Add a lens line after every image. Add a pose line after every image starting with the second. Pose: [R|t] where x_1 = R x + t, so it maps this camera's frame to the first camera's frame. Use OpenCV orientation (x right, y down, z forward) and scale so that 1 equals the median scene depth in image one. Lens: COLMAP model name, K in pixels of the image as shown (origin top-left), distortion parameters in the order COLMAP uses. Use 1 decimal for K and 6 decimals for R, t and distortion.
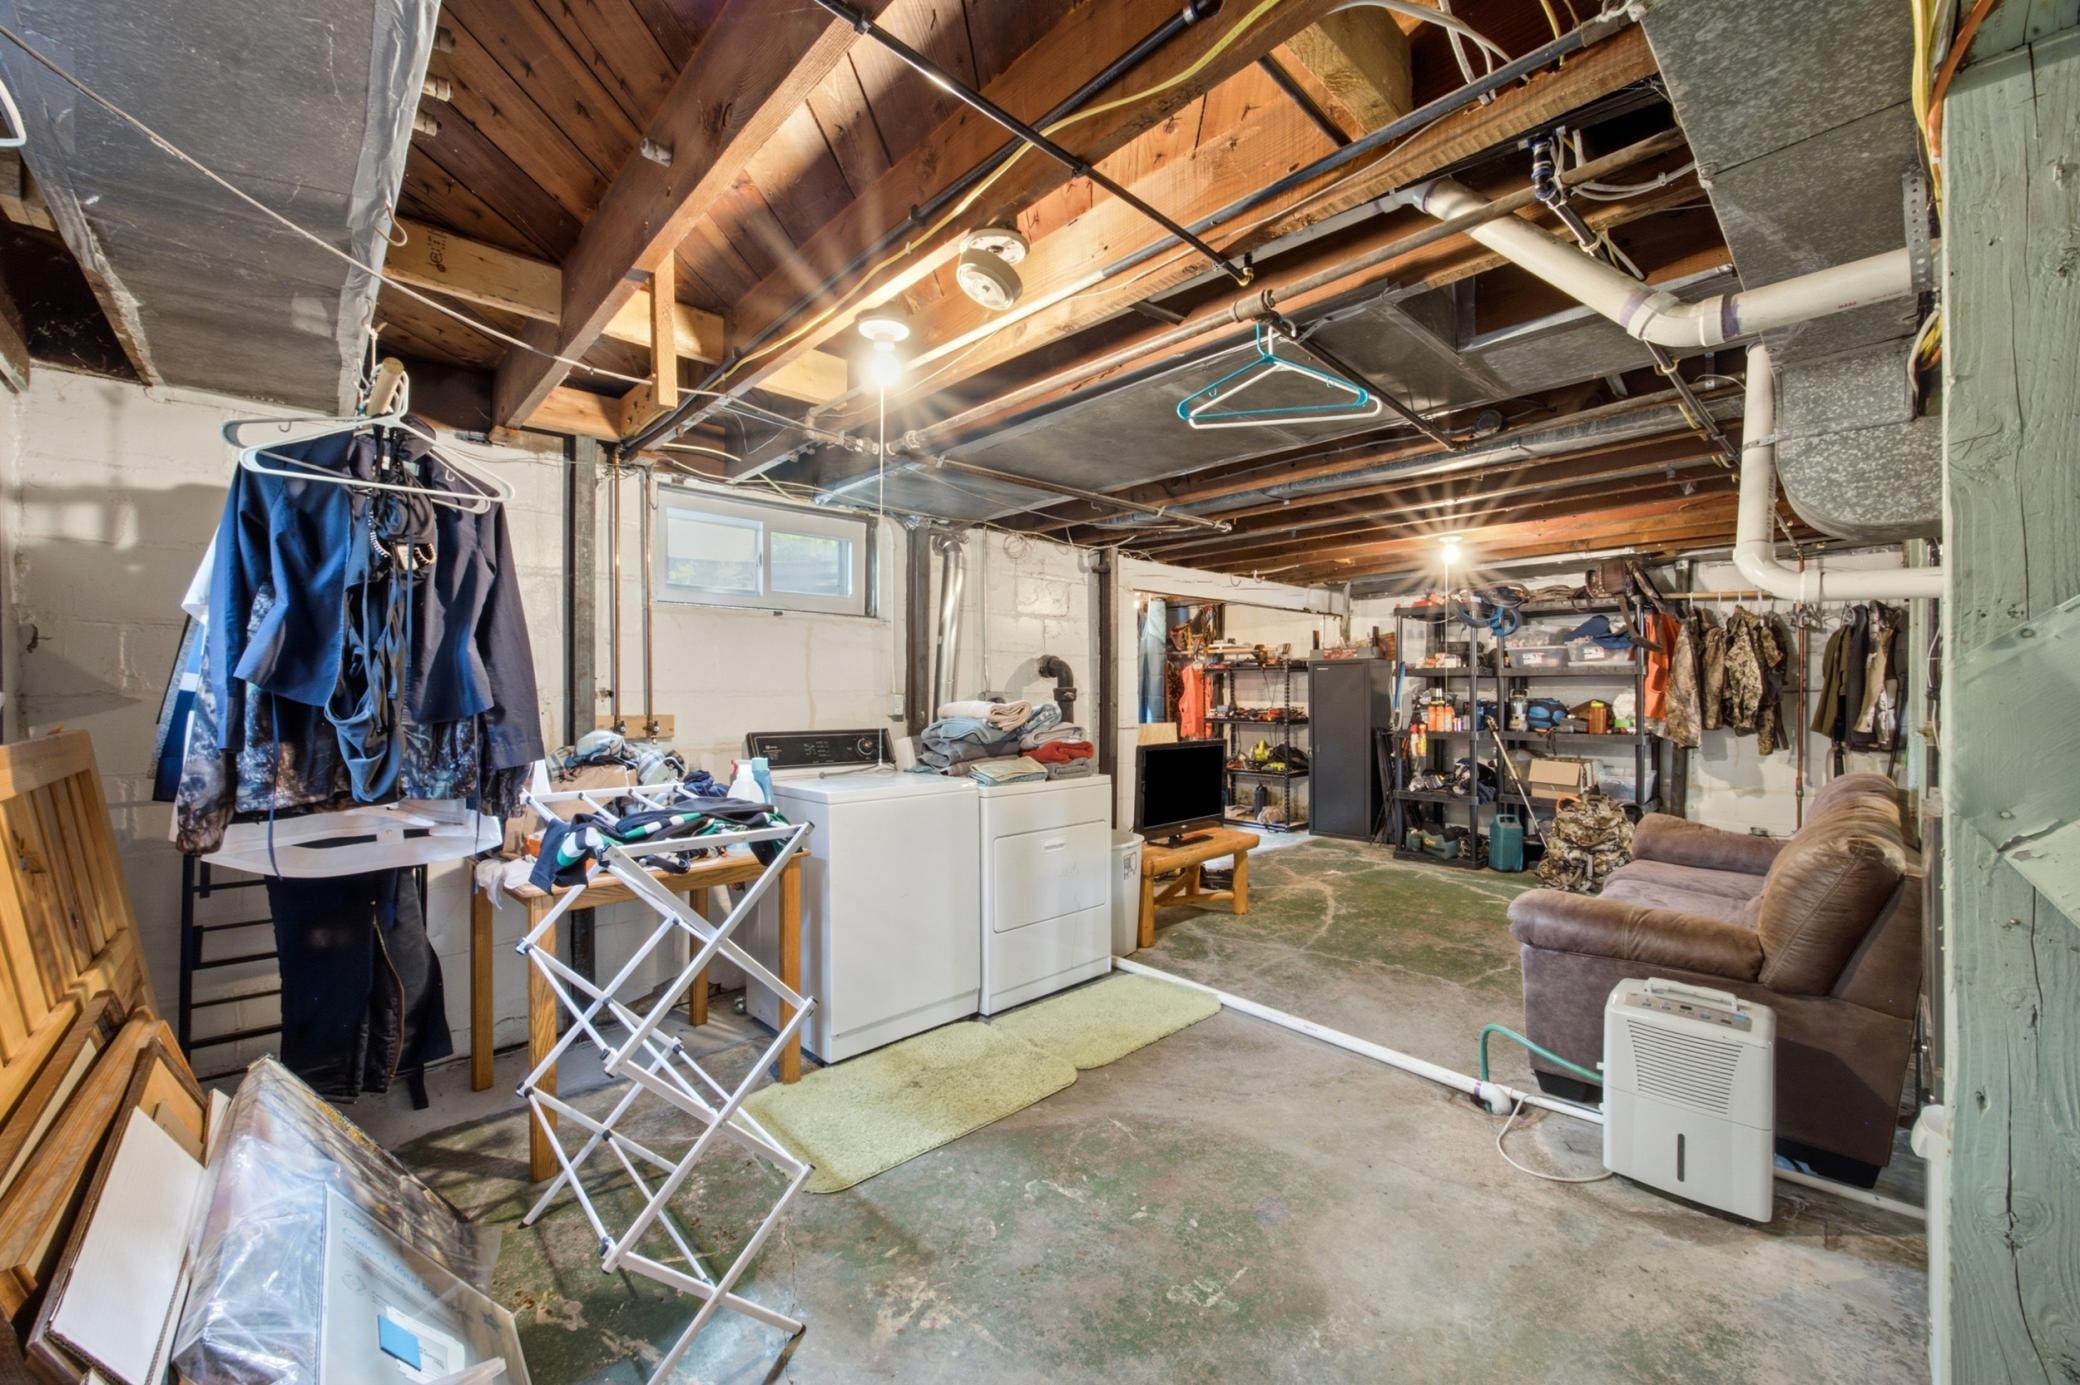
lens RADIAL K [[807.0, 0, 1039.2], [0, 807.0, 685.3], [0, 0, 1]] dist [-0.014896, 0.000046]
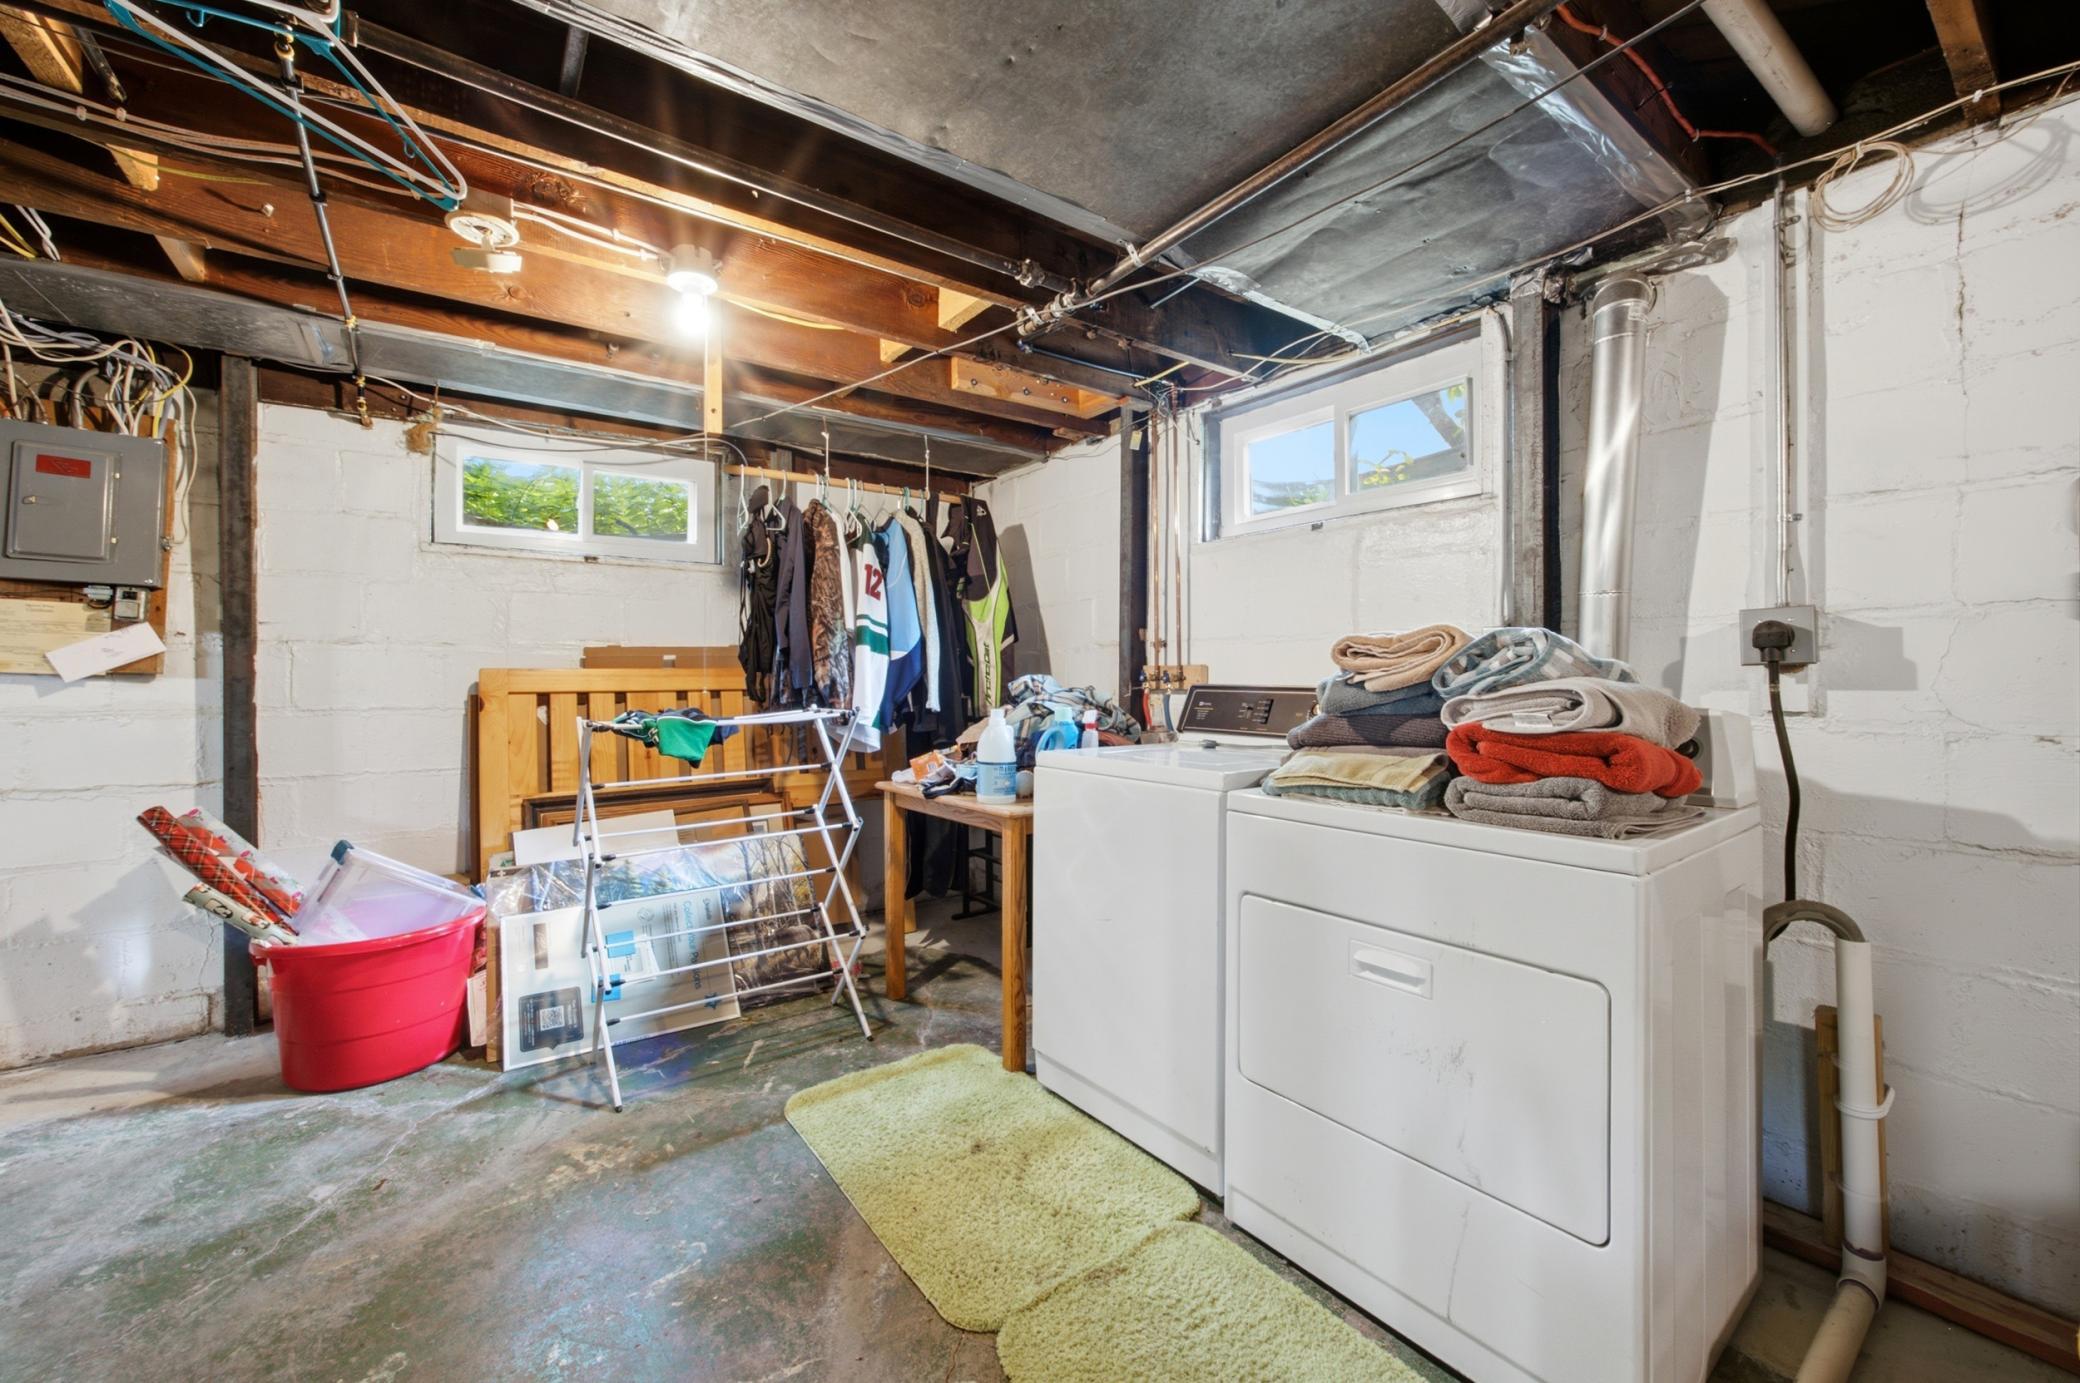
lens RADIAL K [[807.0, 0, 1037.2], [0, 807.0, 684.7], [0, 0, 1]] dist [-0.014896, 0.000046]
pose [[-0.113530, -0.000501, -0.993534, 0.650490], [-0.000016, 1.000000, -0.000503, 0.081376], [0.993535, -0.000041, -0.113530, 1.291236]]
